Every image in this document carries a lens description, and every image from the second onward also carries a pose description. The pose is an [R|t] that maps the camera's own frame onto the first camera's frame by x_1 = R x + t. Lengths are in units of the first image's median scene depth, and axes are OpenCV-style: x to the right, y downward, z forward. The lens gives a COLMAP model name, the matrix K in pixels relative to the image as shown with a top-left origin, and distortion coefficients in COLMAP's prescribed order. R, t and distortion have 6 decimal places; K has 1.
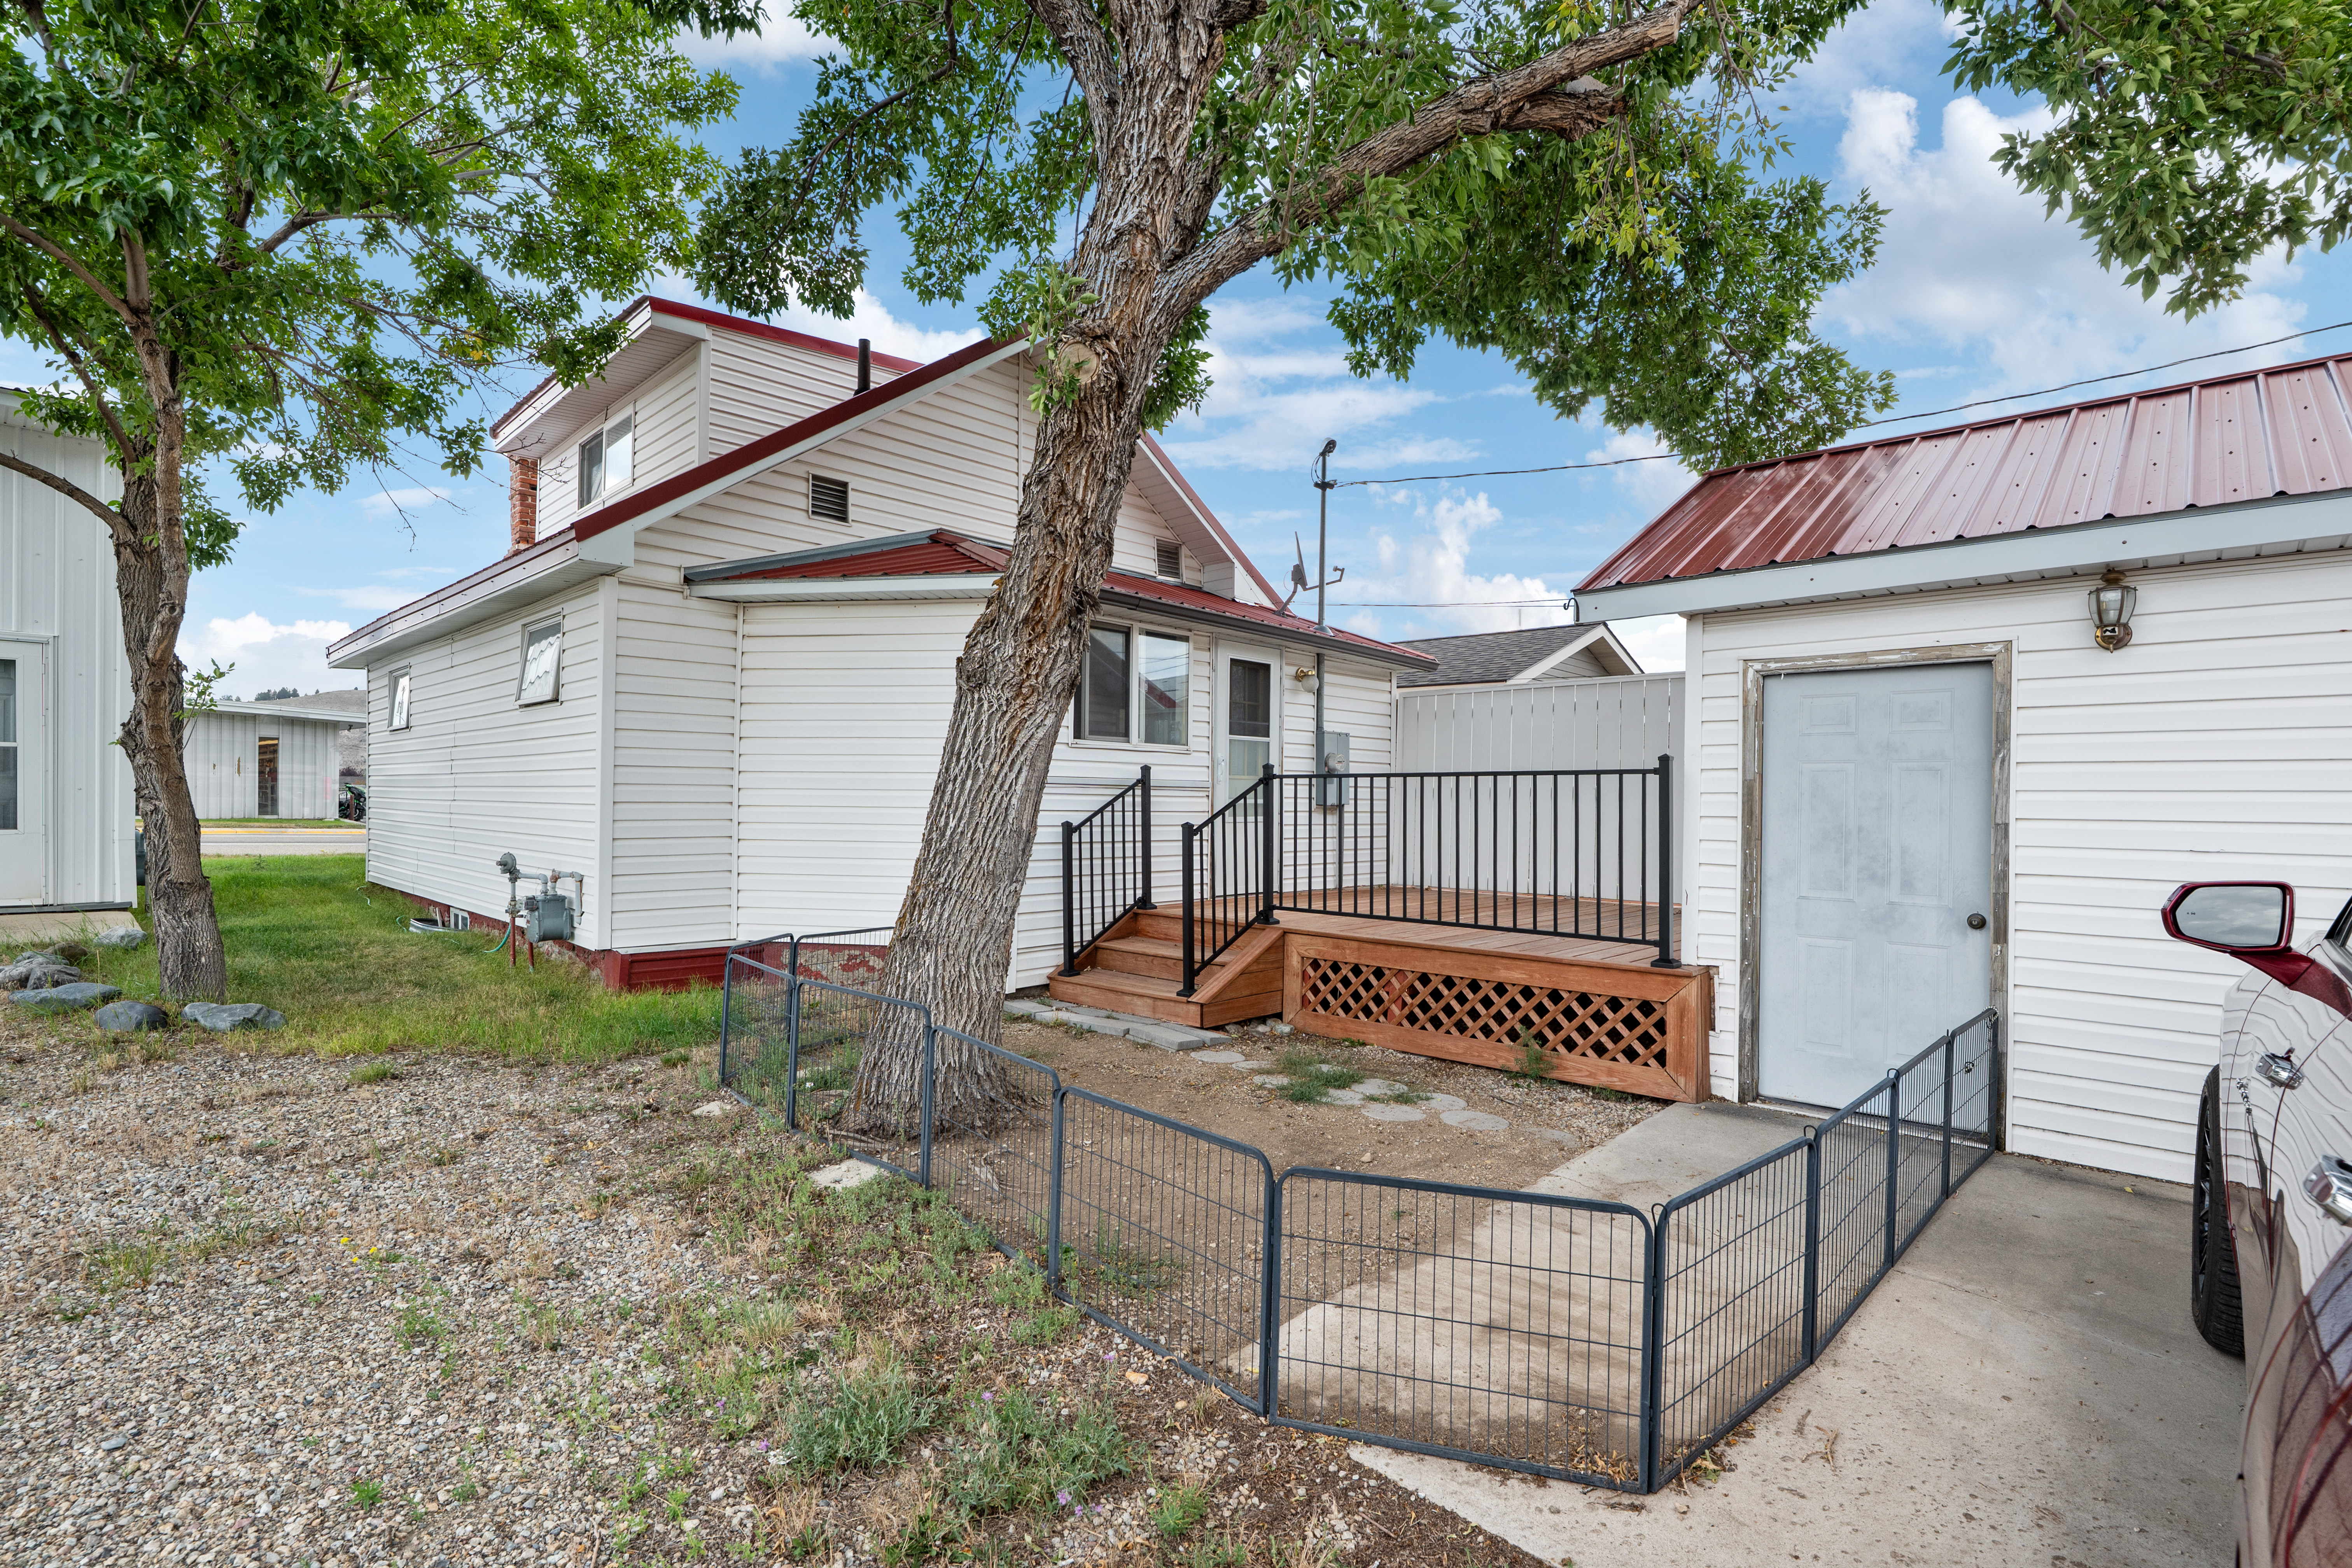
lens RADIAL K [[1095.4, 0, 1180.8], [0, 1095.4, 799.5], [0, 0, 1]] dist [-0.001673, -0.000271]
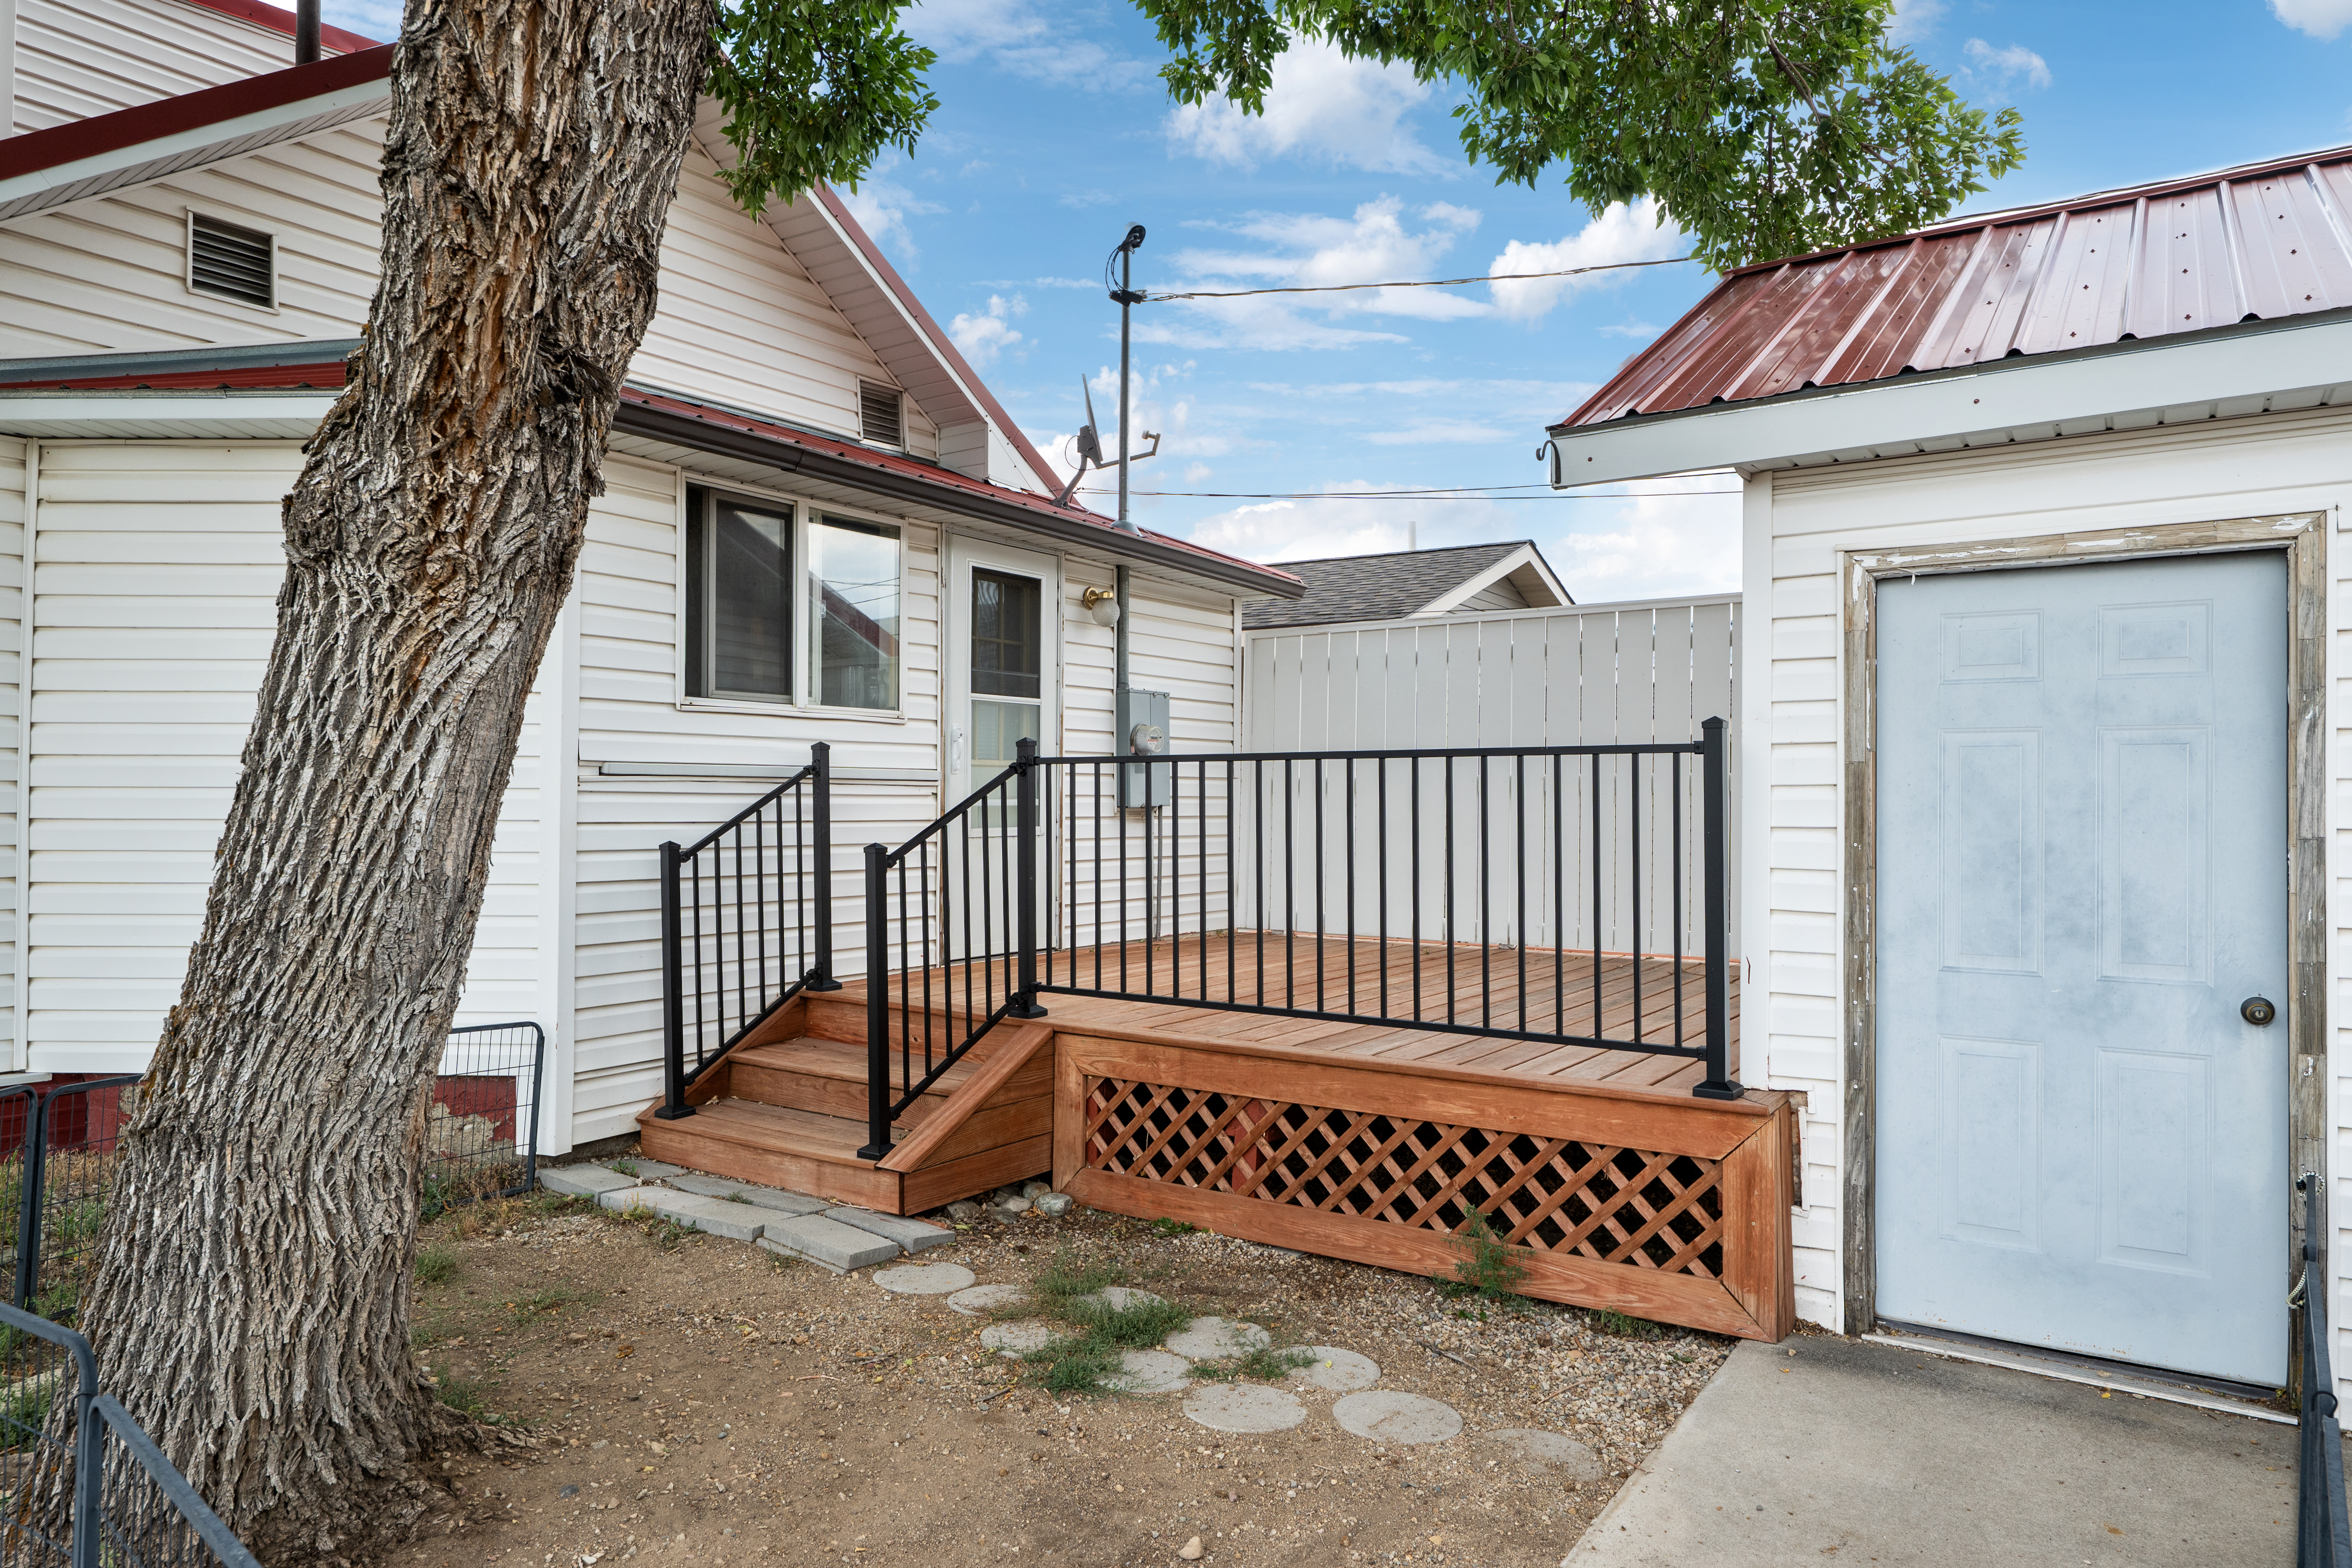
lens RADIAL K [[1476.6, 0, 1175.1], [0, 1476.6, 785.6], [0, 0, 1]] dist [0.000367, 0.000305]
pose [[0.988735, -0.005955, 0.149556, 0.044938], [0.006852, 0.999961, -0.005483, -0.003367], [-0.149518, 0.006446, 0.988738, 0.239213]]
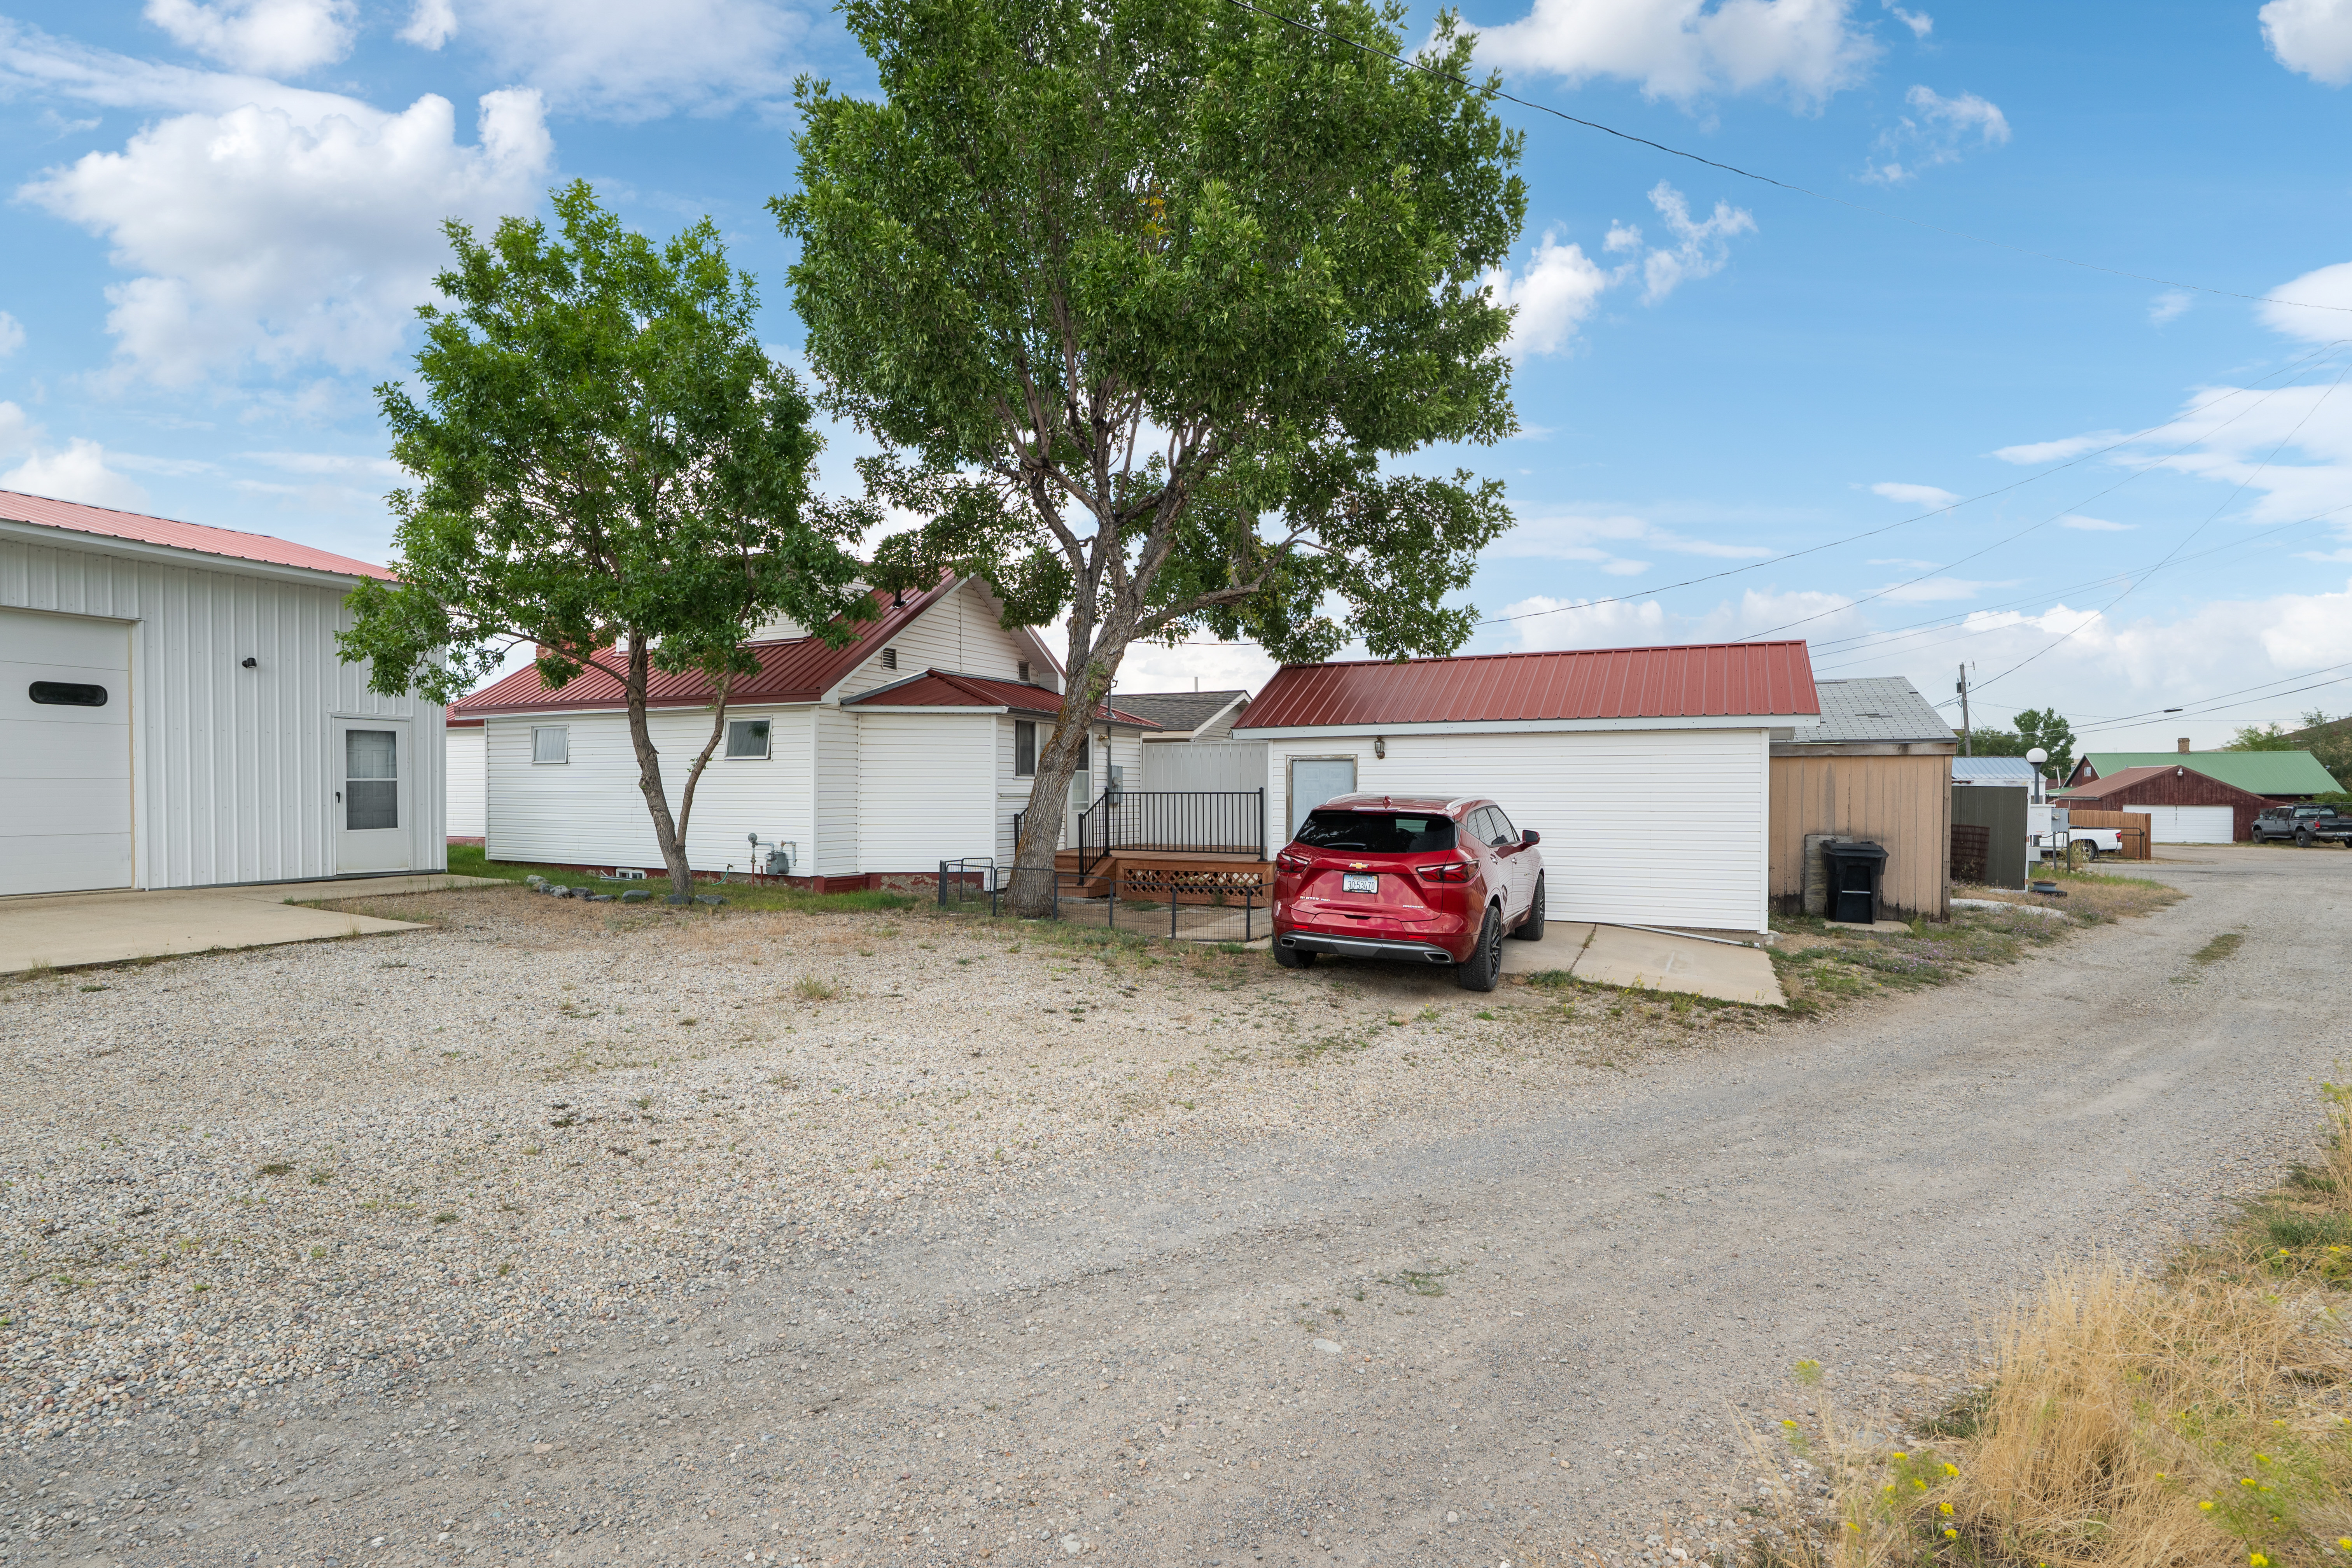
lens RADIAL K [[1095.4, 0, 1180.8], [0, 1095.4, 799.5], [0, 0, 1]] dist [-0.001673, -0.000271]
pose [[0.955688, -0.011668, 0.294150, -0.497482], [0.008419, 0.999889, 0.012309, -0.038487], [-0.294261, -0.009287, 0.955680, -1.383799]]
